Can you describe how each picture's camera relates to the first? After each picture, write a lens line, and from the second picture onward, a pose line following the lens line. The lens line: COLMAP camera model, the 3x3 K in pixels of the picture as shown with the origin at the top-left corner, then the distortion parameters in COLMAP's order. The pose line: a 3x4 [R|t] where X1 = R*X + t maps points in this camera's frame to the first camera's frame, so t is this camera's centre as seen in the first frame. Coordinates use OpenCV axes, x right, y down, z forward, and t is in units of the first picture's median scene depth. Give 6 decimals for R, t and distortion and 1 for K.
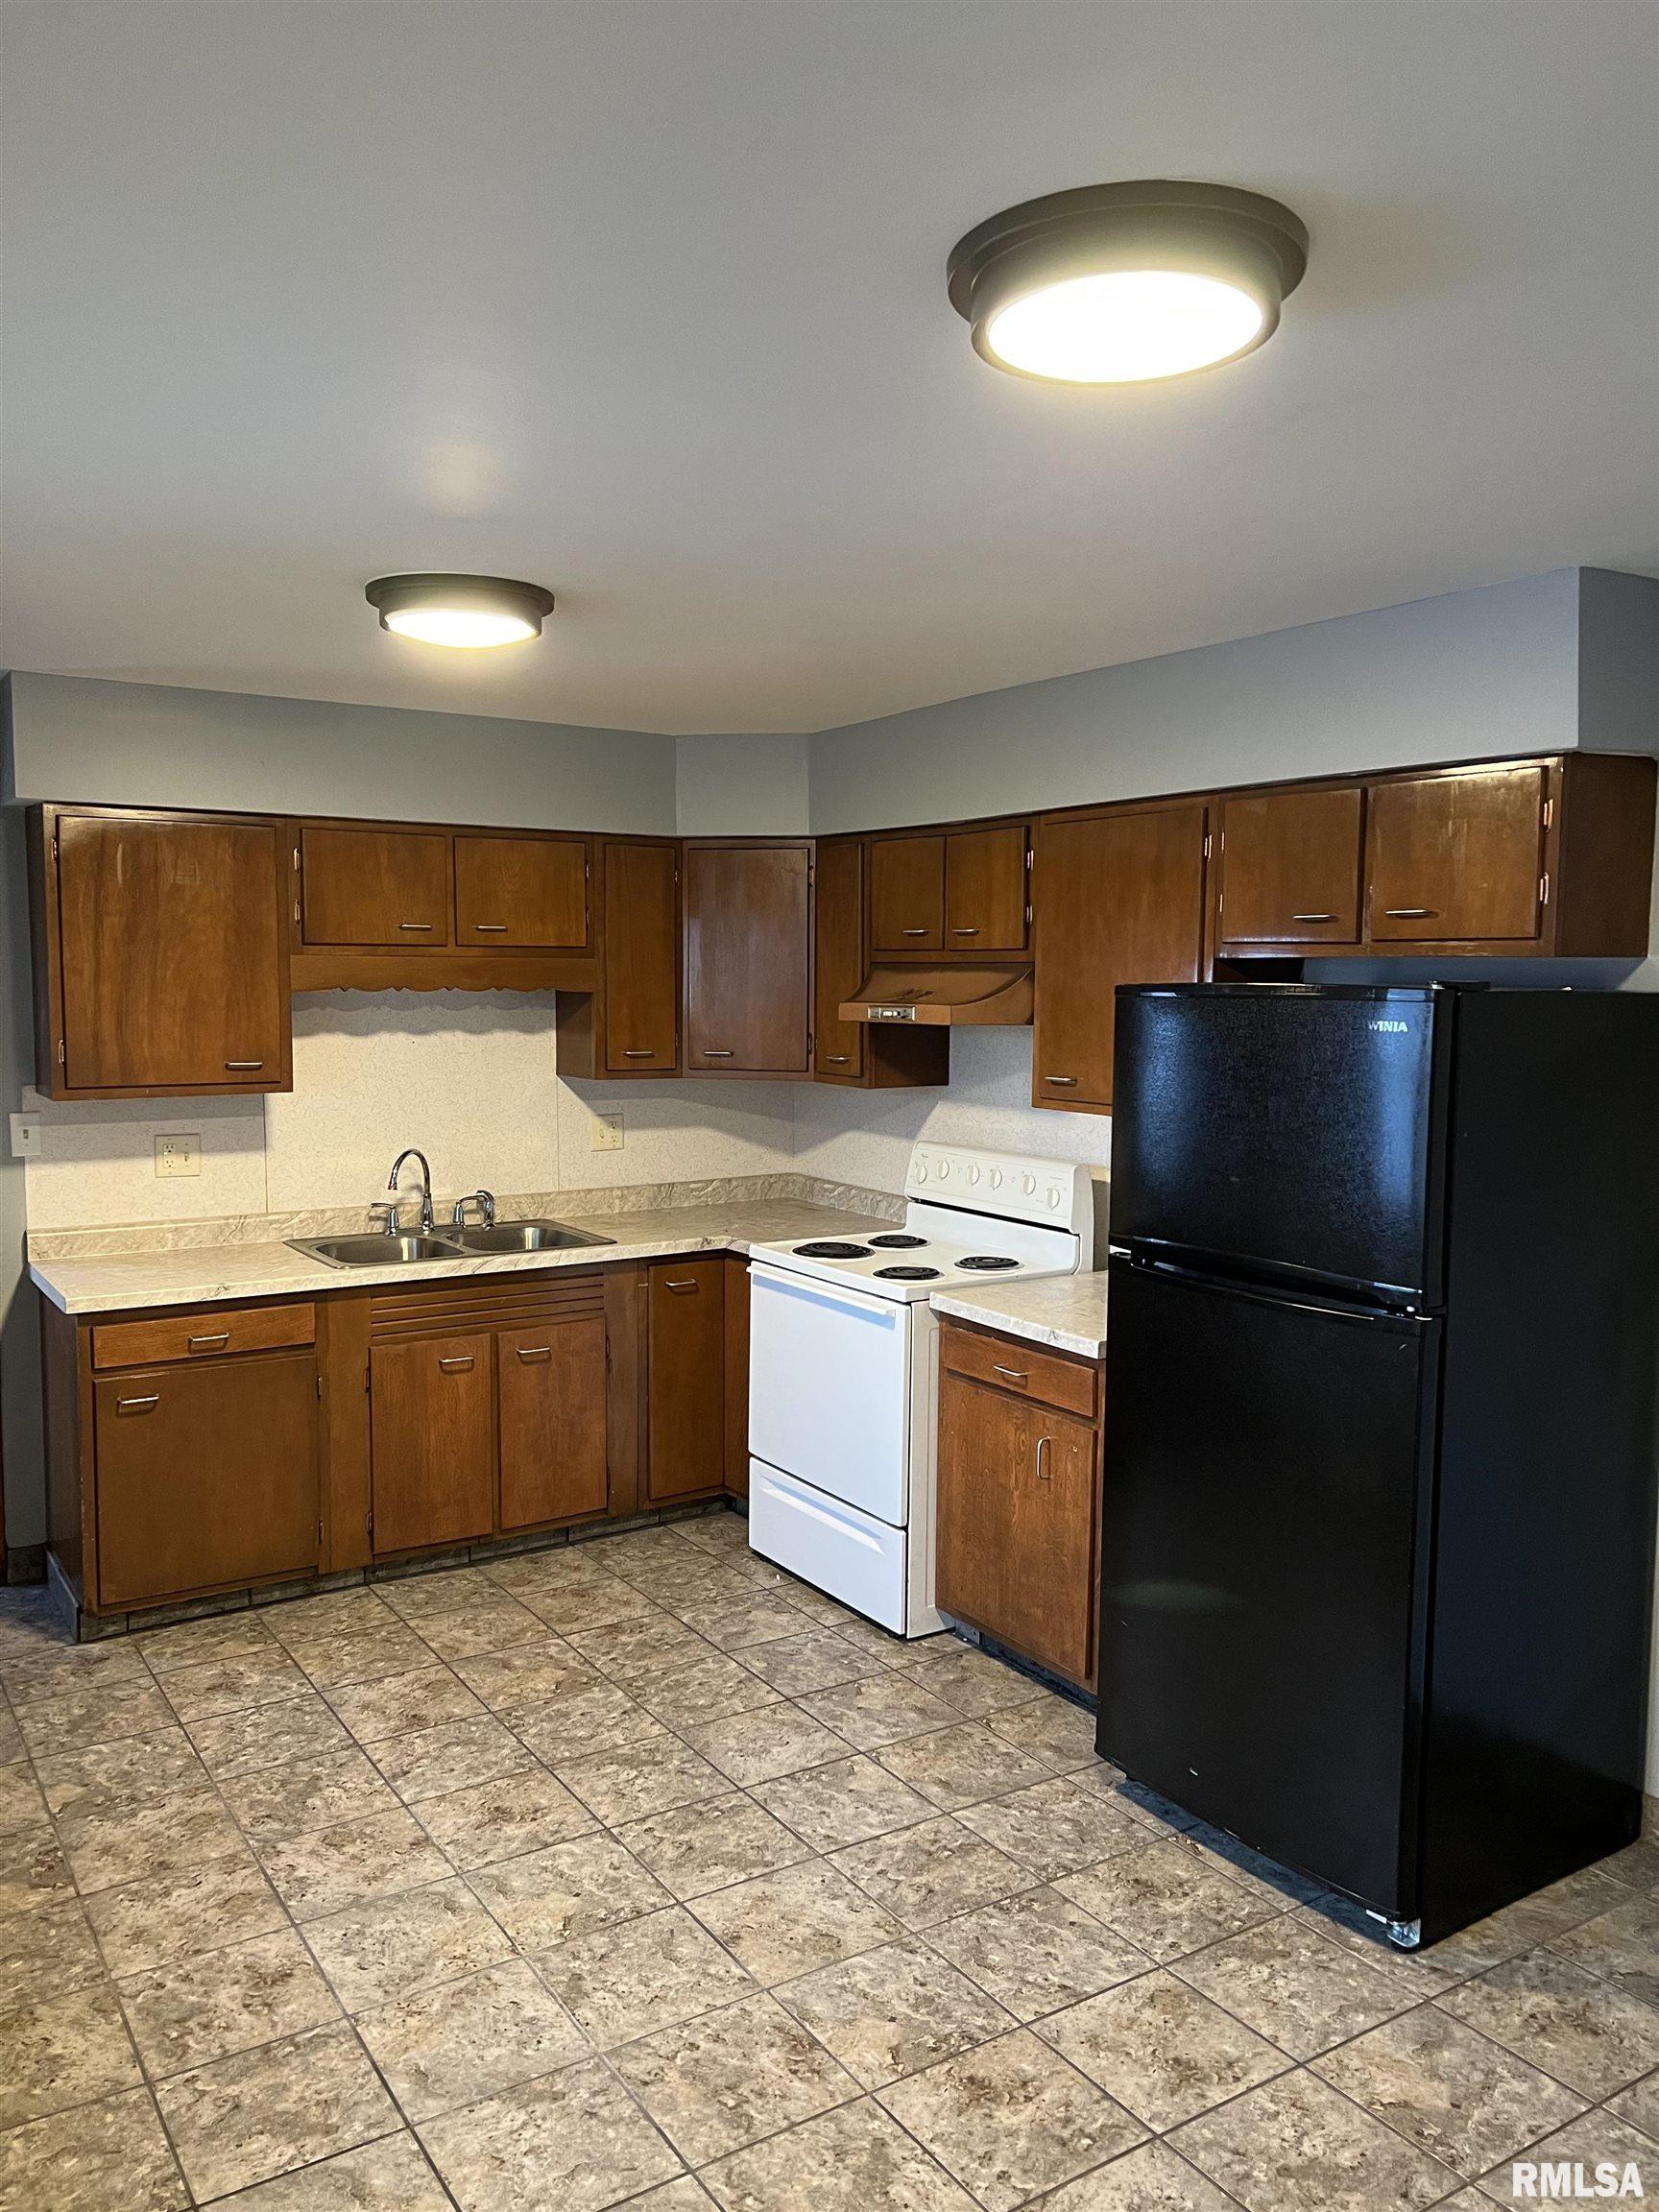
lens RADIAL K [[1672.2, 0, 845.6], [0, 1672.2, 1106.3], [0, 0, 1]] dist [0.004203, -0.040175]
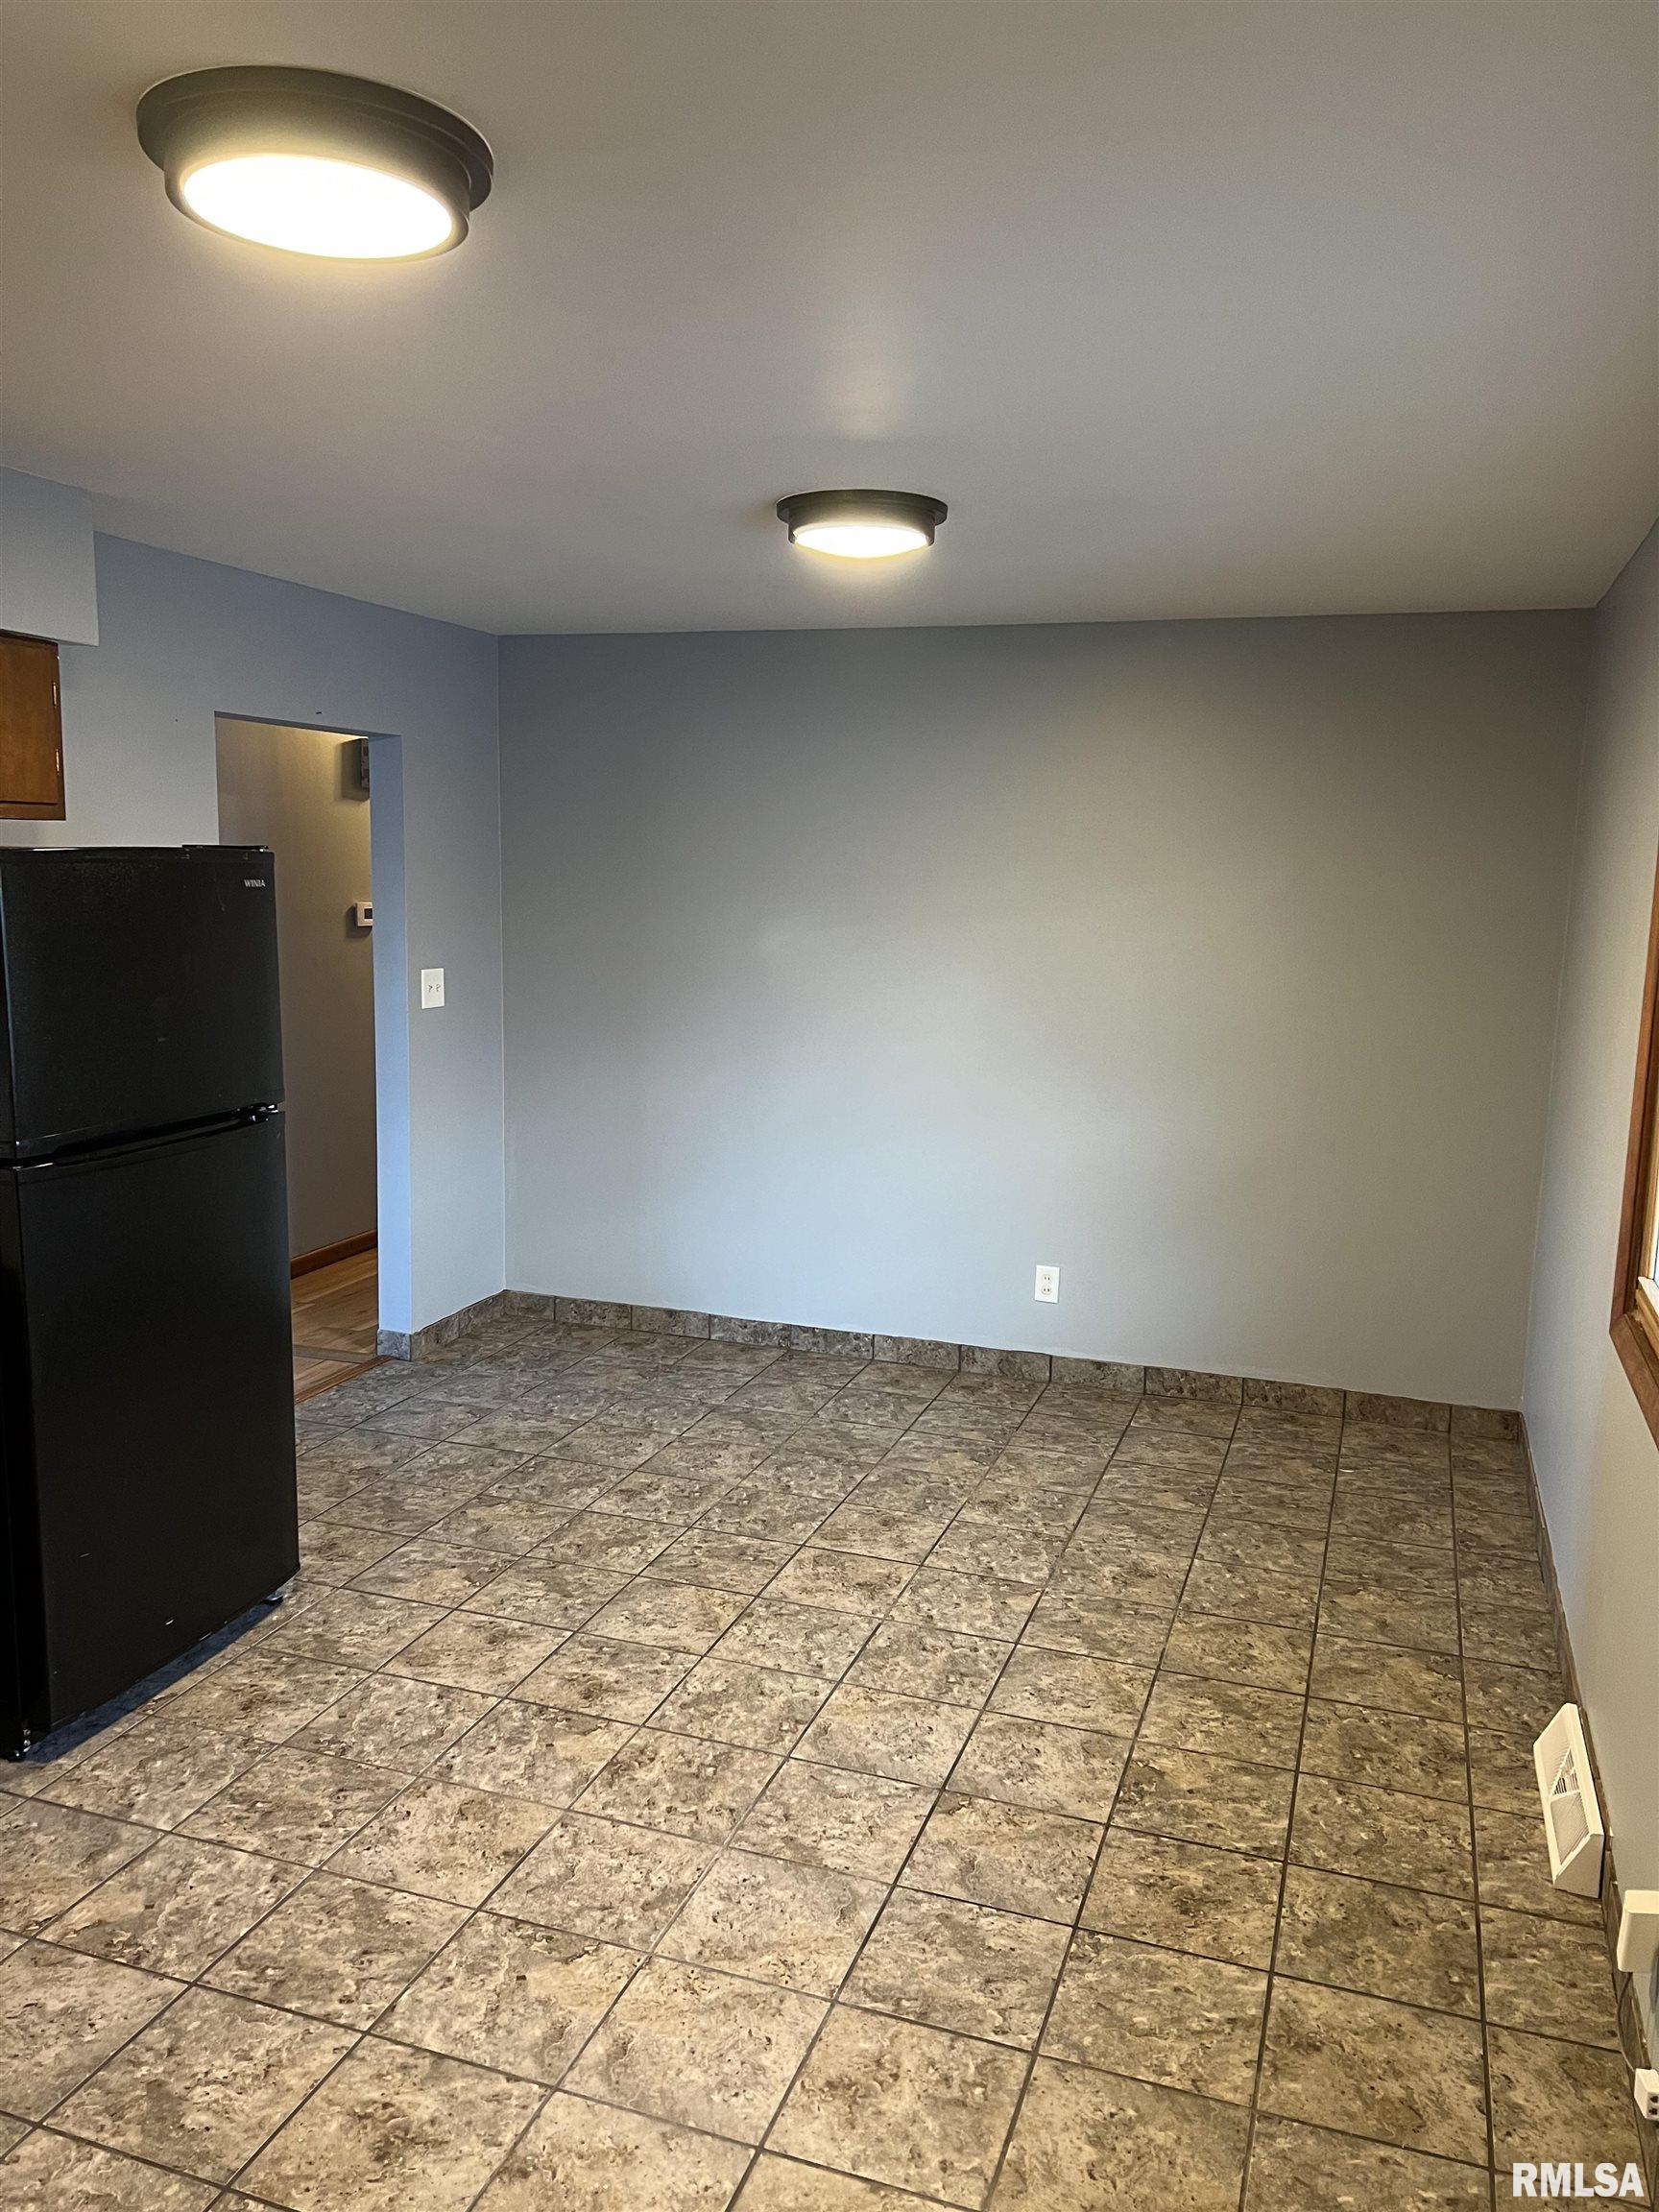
lens RADIAL K [[1672.2, 0, 834.1], [0, 1672.2, 1108.6], [0, 0, 1]] dist [0.004203, -0.040175]
pose [[-0.616107, -0.144477, 0.774299, -0.975840], [0.036496, 0.976742, 0.211291, -0.139738], [-0.786817, 0.158436, -0.596505, 1.520361]]
